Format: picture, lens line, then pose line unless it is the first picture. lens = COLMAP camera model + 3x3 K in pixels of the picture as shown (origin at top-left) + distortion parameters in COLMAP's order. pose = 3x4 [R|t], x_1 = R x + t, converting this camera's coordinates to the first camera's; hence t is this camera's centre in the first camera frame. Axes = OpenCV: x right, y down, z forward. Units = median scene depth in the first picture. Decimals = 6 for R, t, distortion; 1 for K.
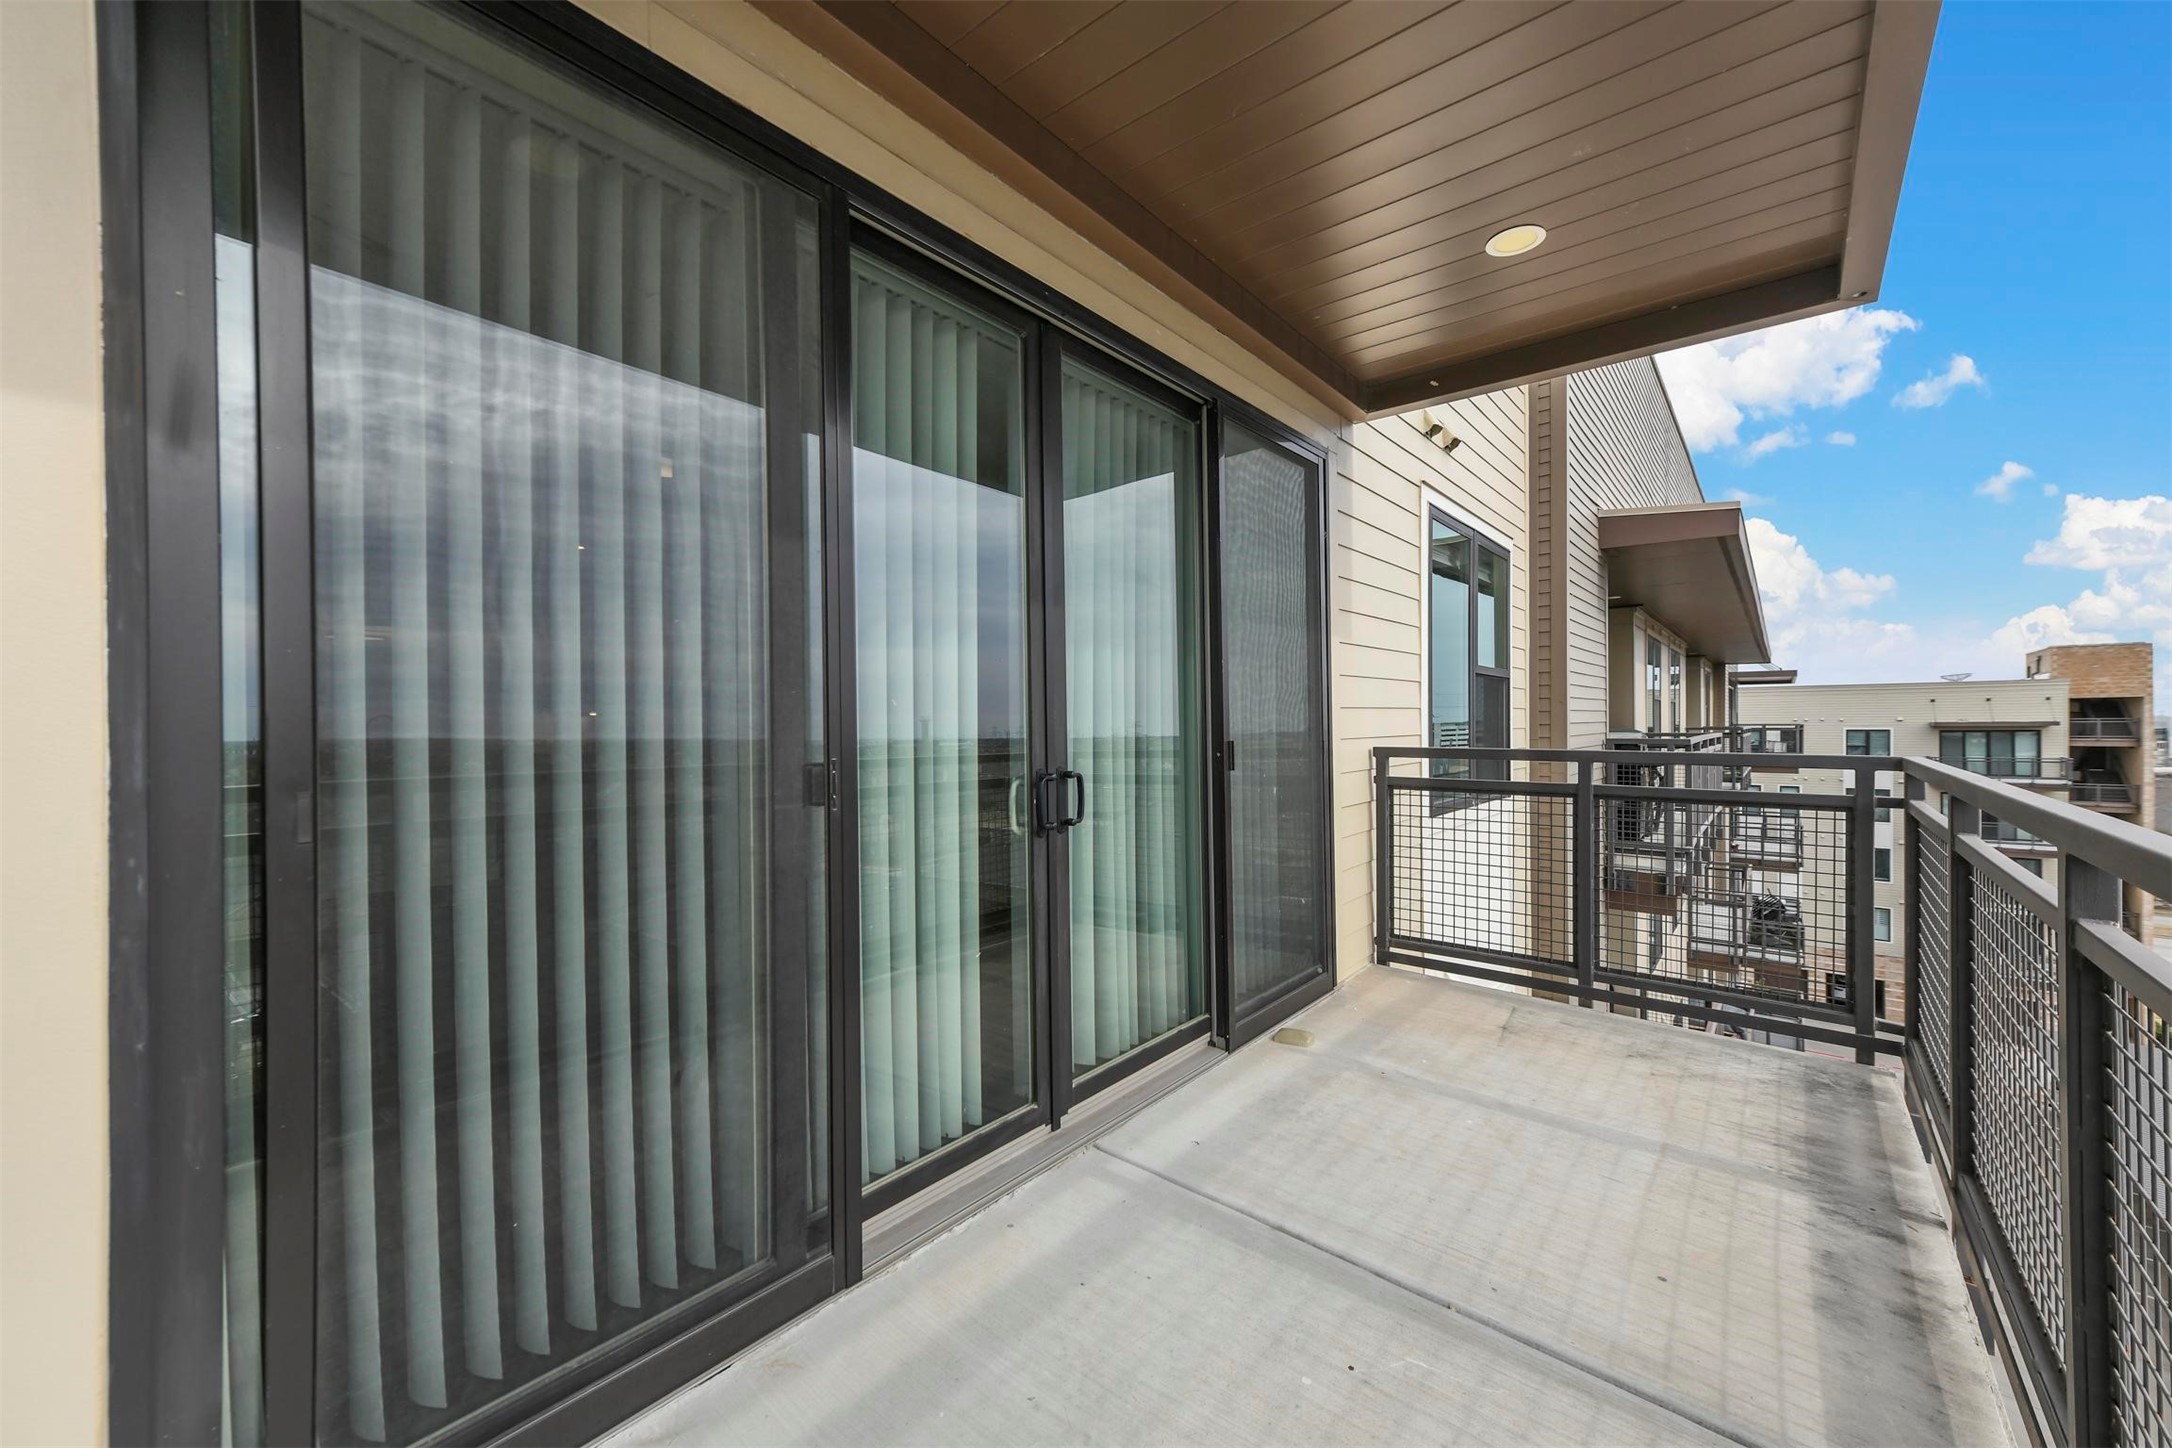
lens RADIAL K [[849.8, 0, 1078.2], [0, 849.8, 712.3], [0, 0, 1]] dist [0.010545, 0.000719]
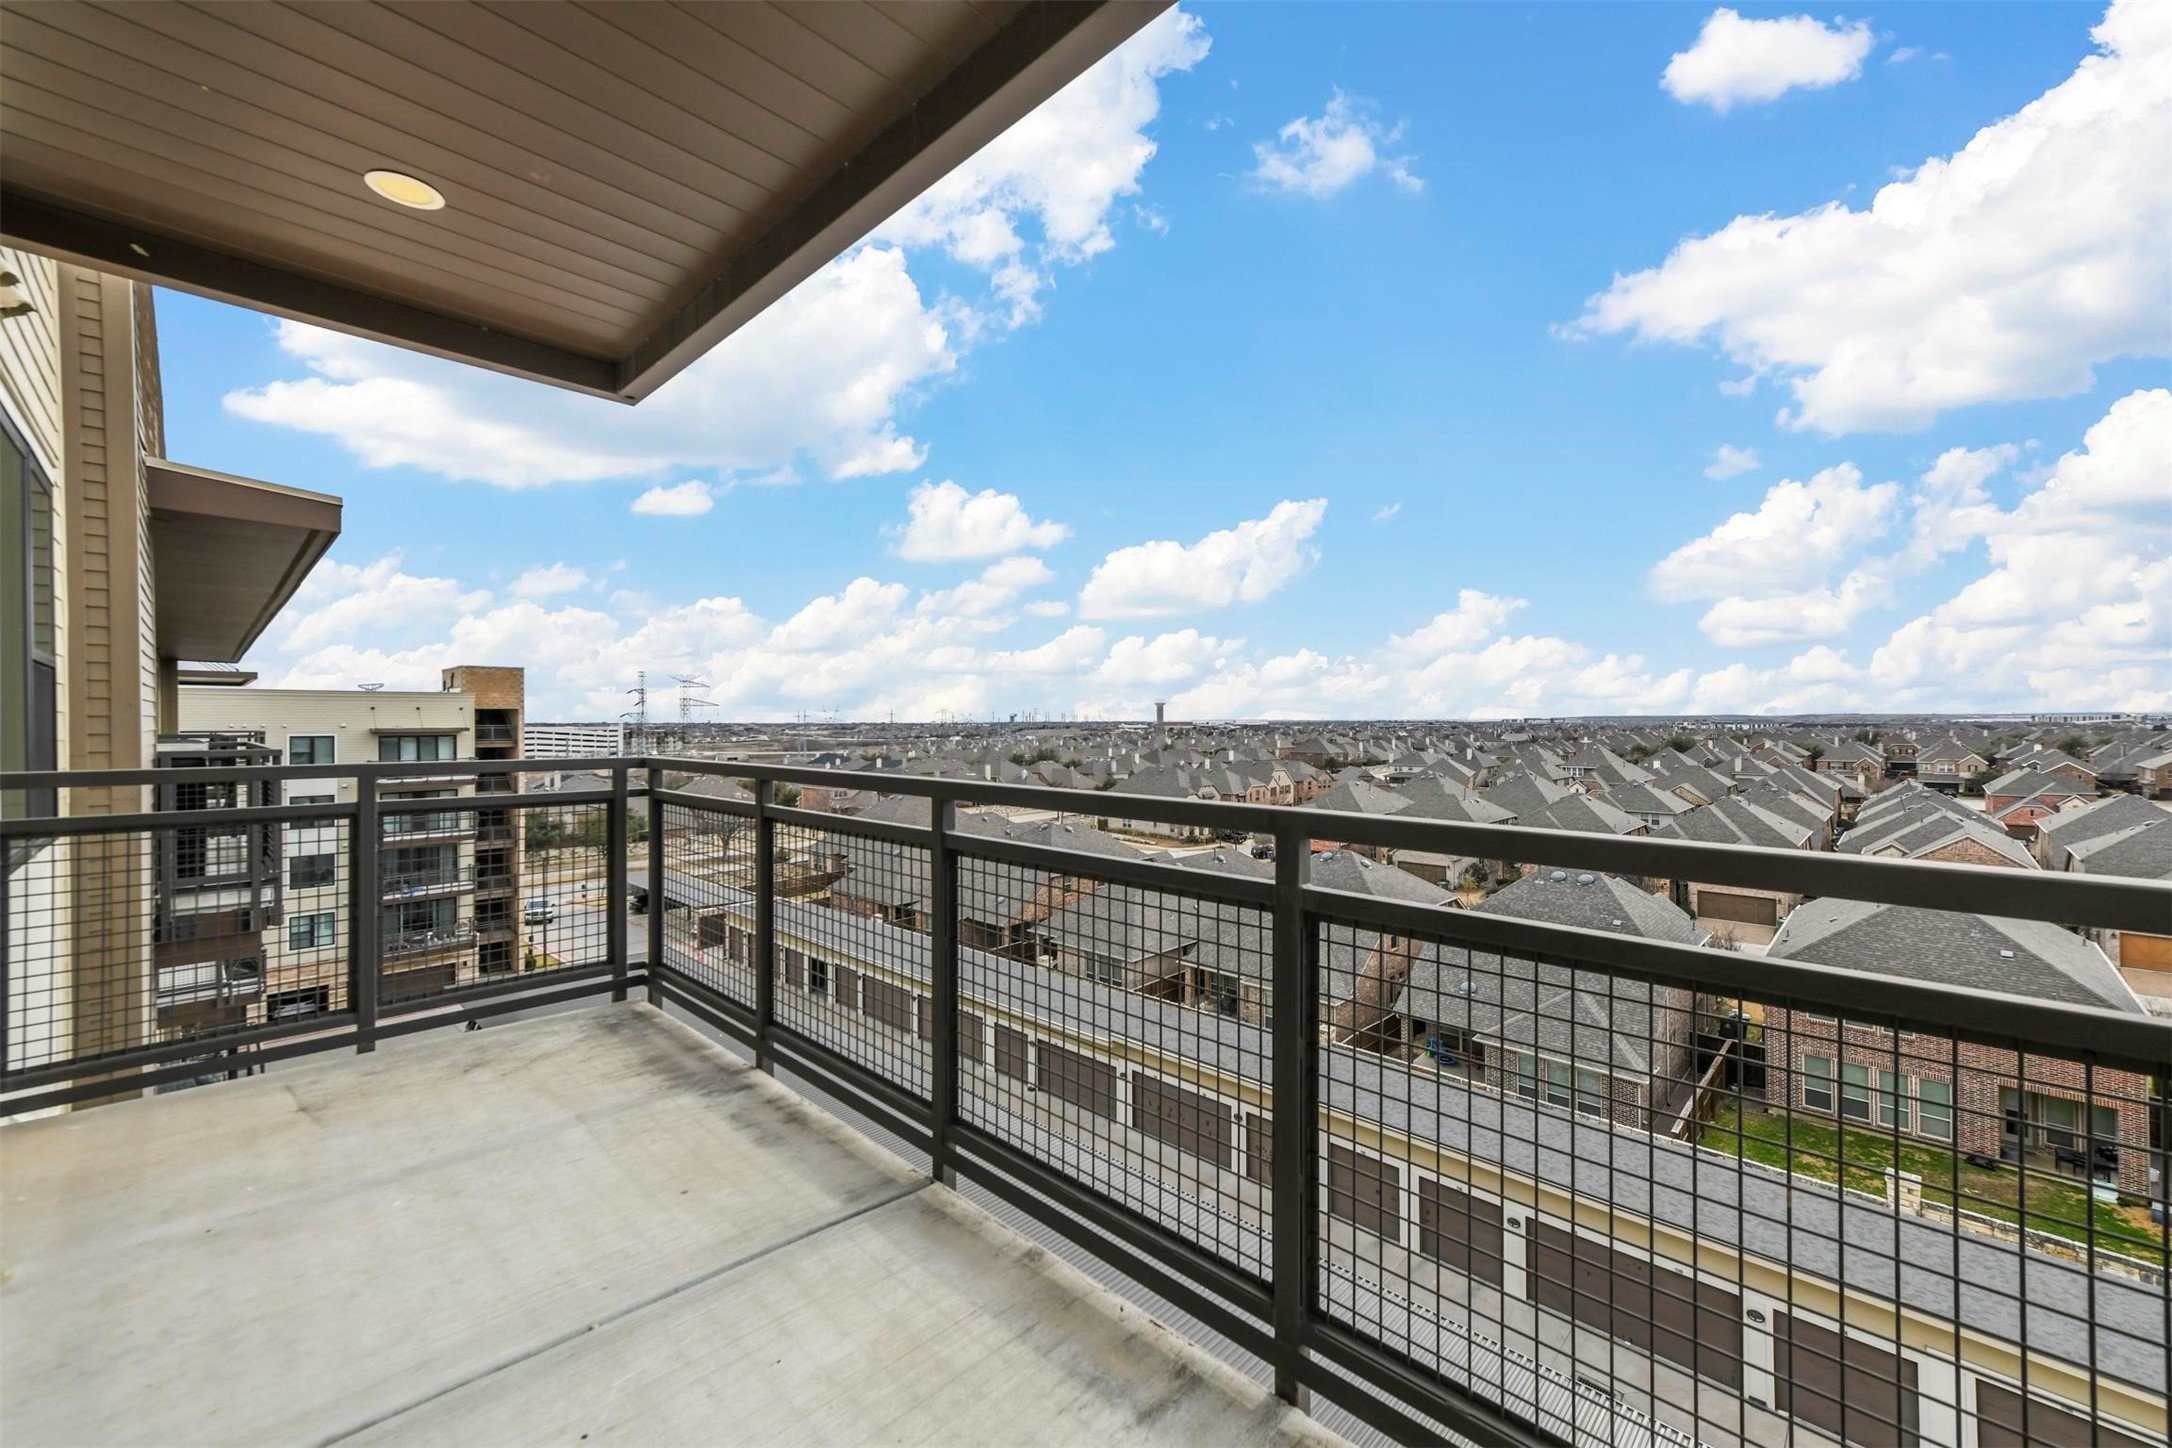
lens RADIAL K [[849.8, 0, 1106.0], [0, 849.8, 740.2], [0, 0, 1]] dist [0.010545, 0.000719]
pose [[0.061861, -0.015711, 0.997961, -0.146948], [-0.009989, 0.999816, 0.016359, -0.003040], [-0.998035, -0.010981, 0.061693, 0.099974]]
